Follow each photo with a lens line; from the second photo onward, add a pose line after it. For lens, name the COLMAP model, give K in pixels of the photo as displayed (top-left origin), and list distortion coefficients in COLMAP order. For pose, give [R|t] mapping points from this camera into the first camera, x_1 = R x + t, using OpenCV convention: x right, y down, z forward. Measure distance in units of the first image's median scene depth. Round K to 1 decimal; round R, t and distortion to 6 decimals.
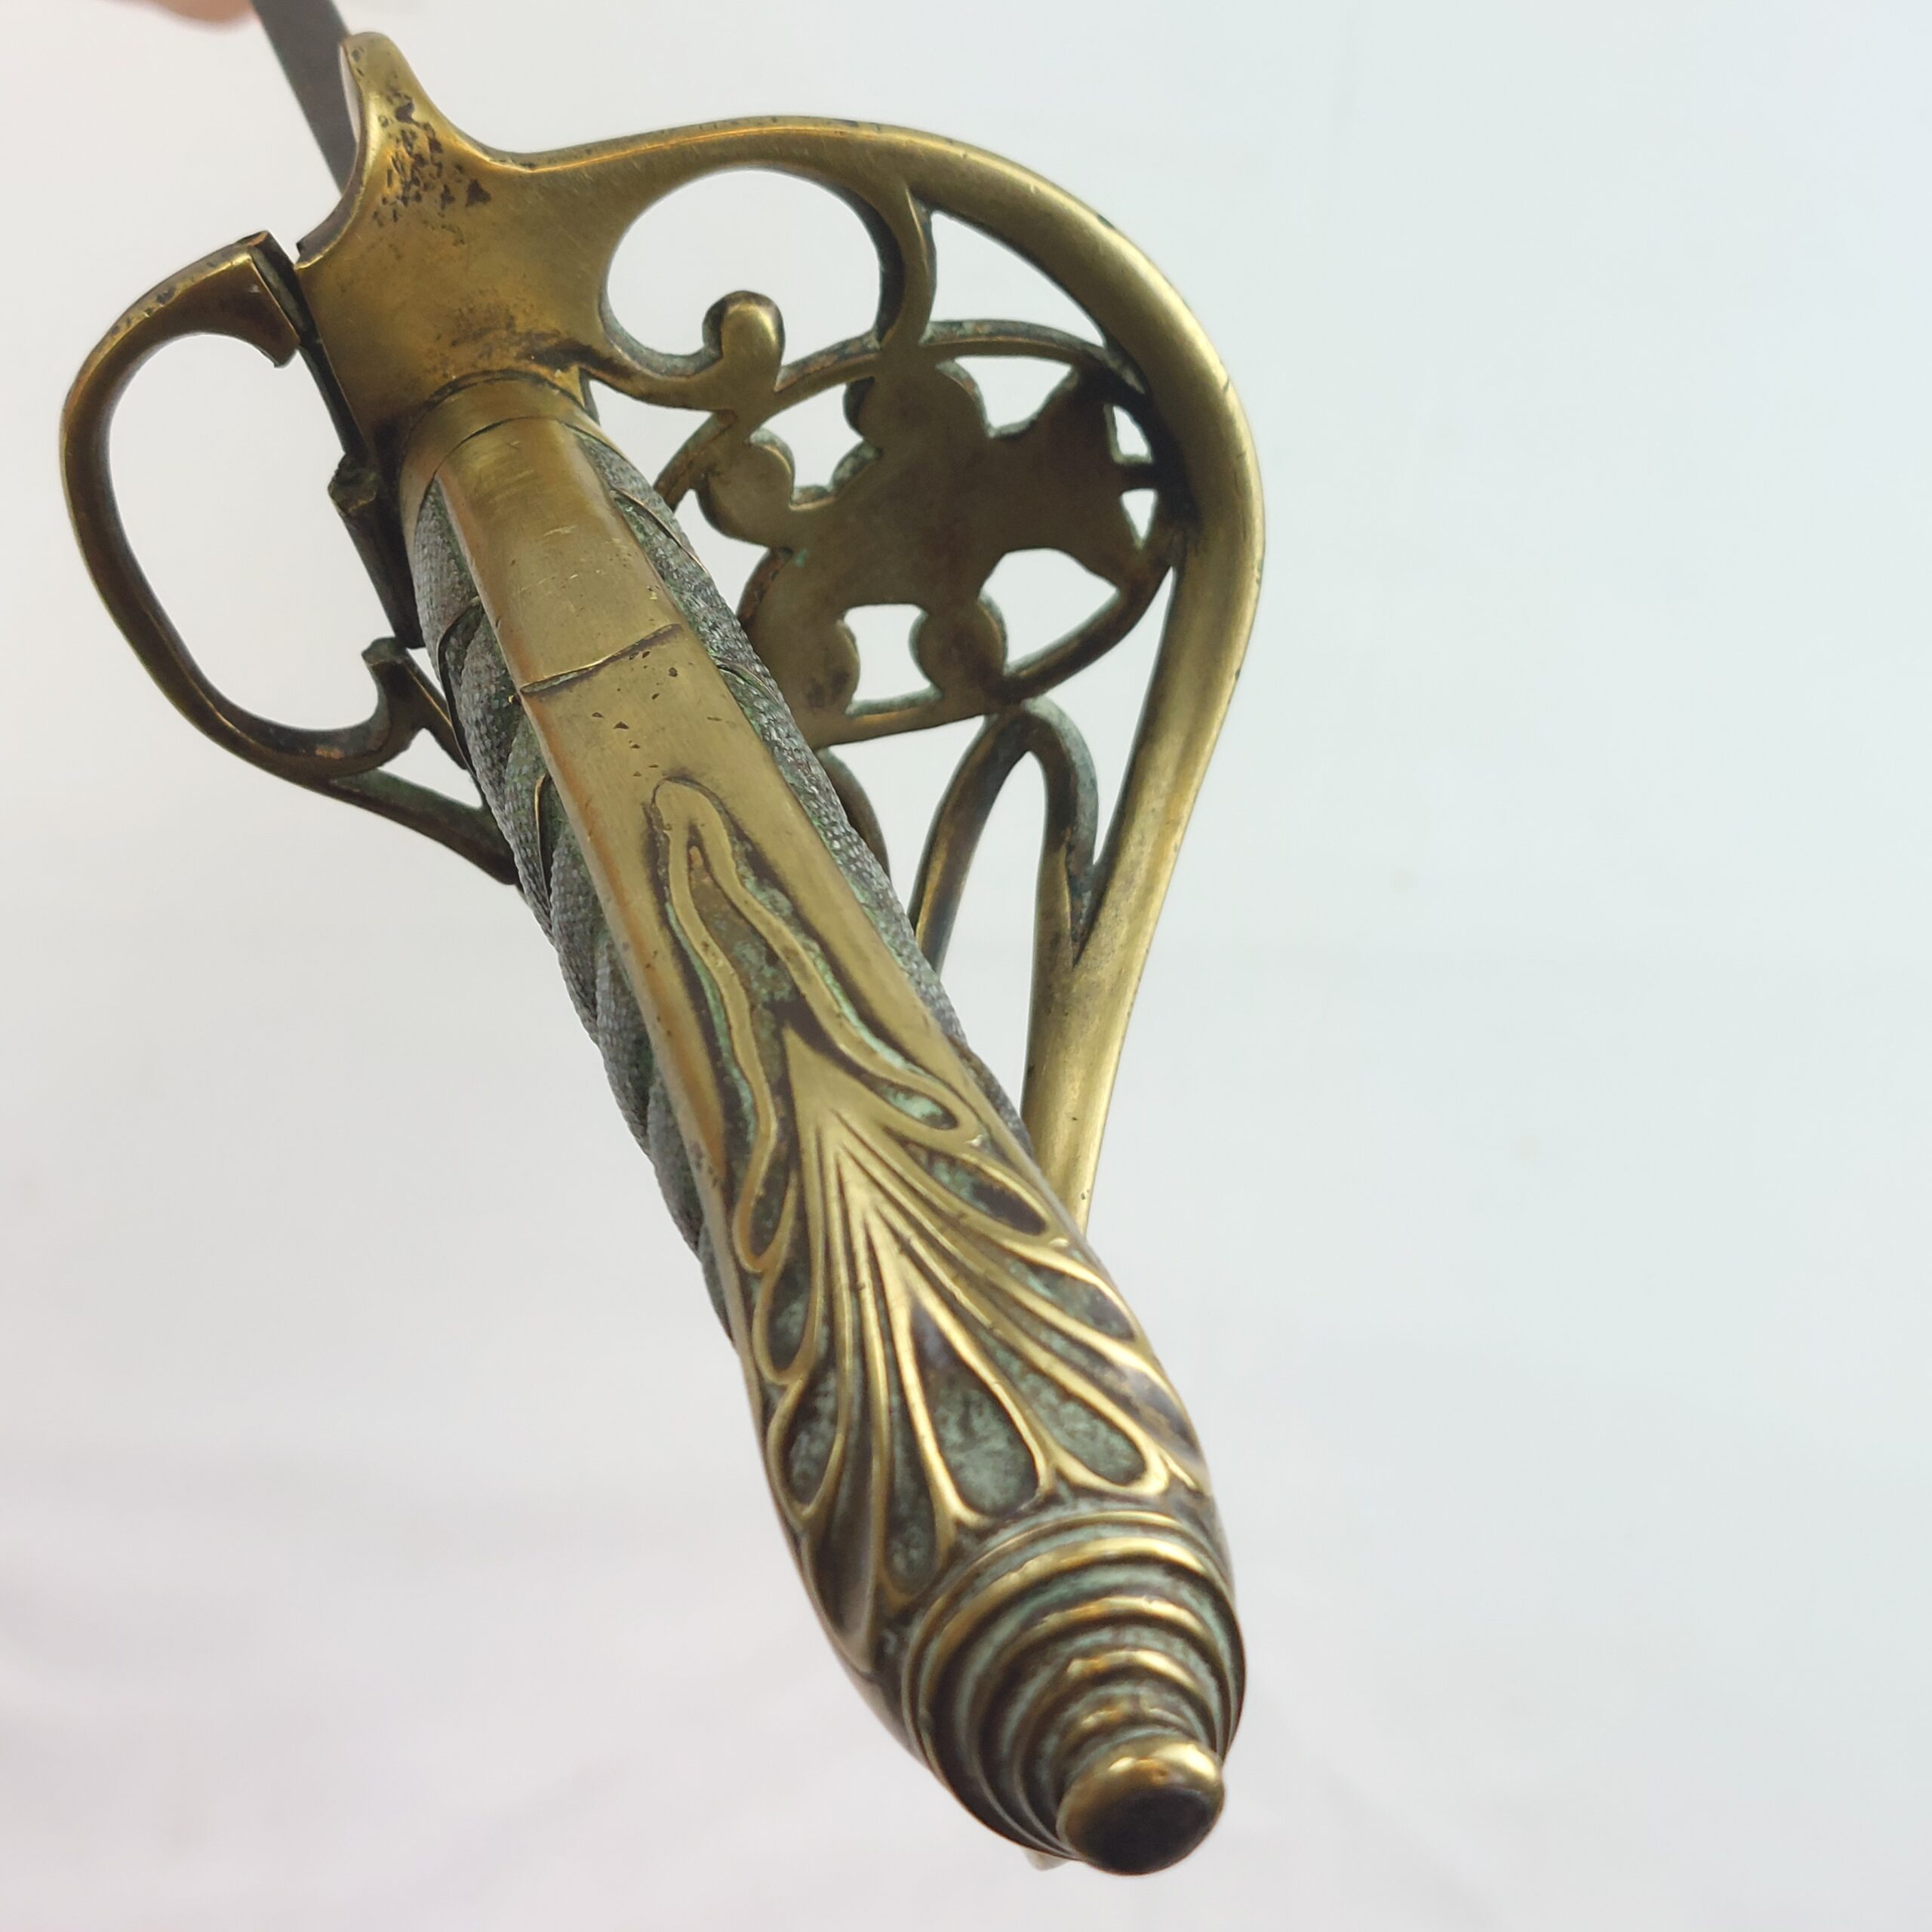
lens RADIAL K [[1930.8, 0, 955.5], [0, 1930.8, 940.1], [0, 0, 1]] dist [0.126040, 0.006623]
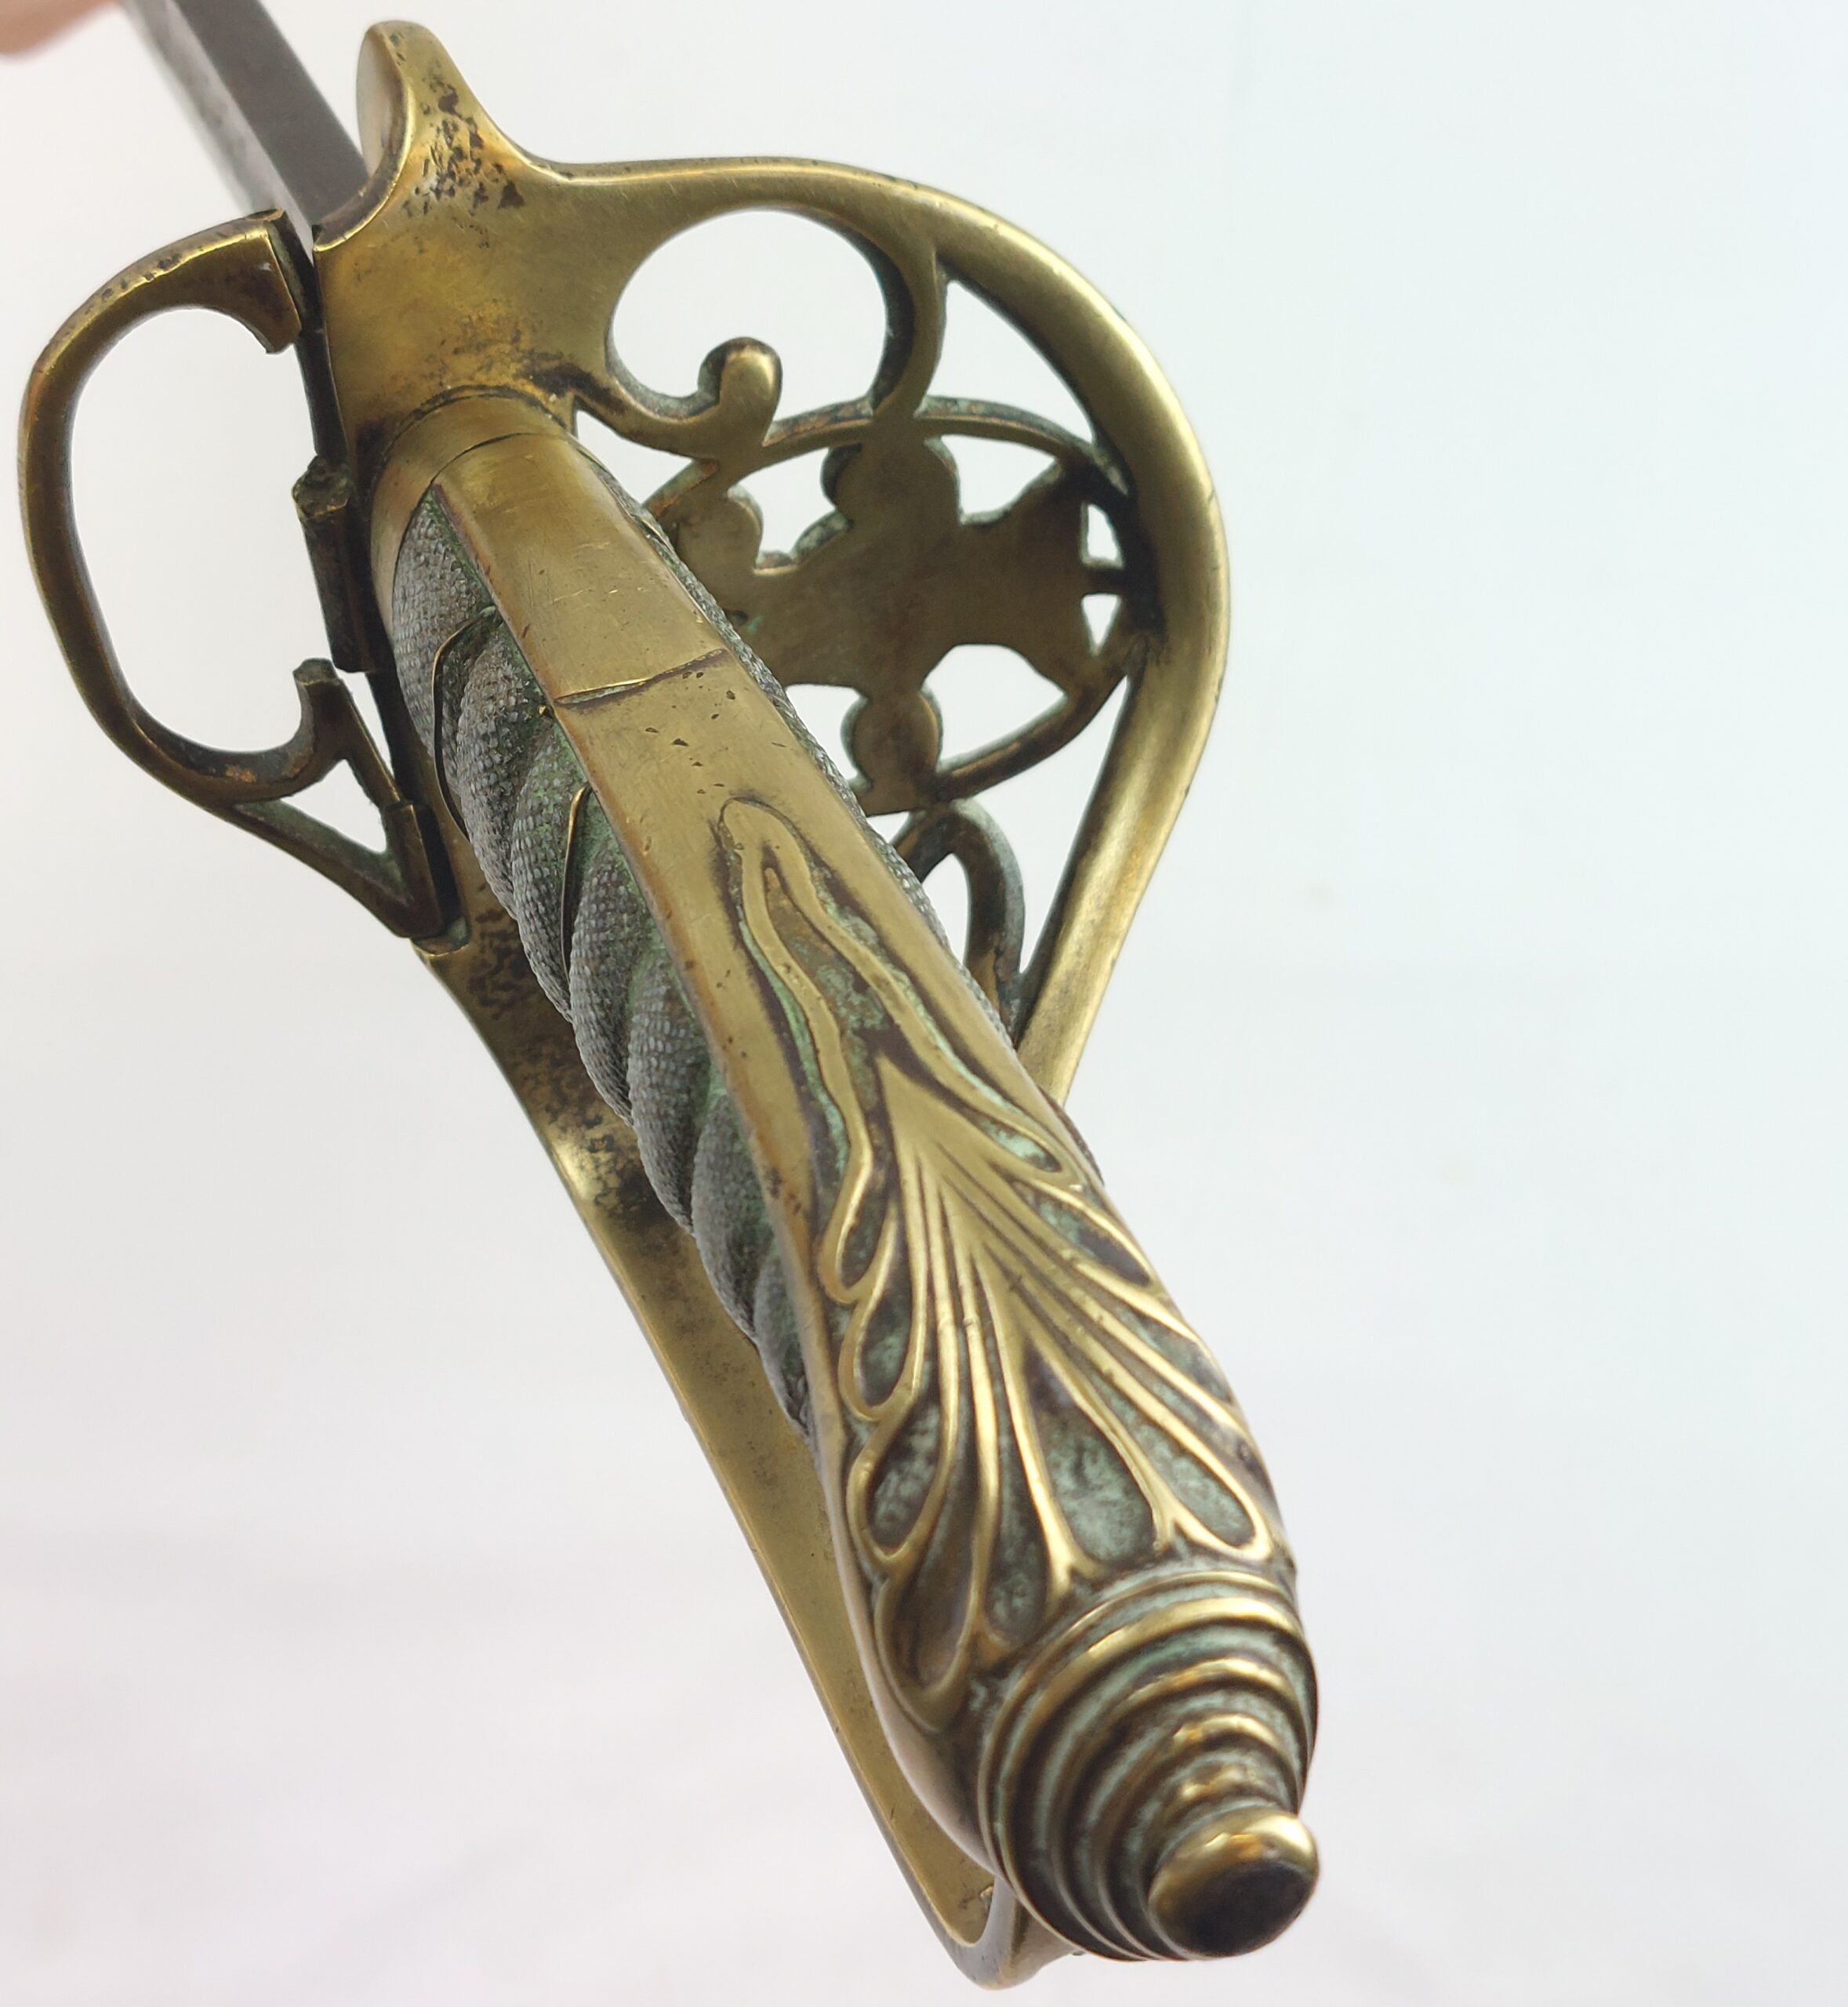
lens RADIAL K [[2024.2, 0, 769.9], [0, 2024.2, 1053.4], [0, 0, 1]] dist [0.131275, -0.010921]
pose [[0.990942, 0.090042, 0.099629, -0.192578], [-0.085655, 0.995193, -0.047480, 0.076873], [-0.103425, 0.038516, 0.993891, 0.007880]]
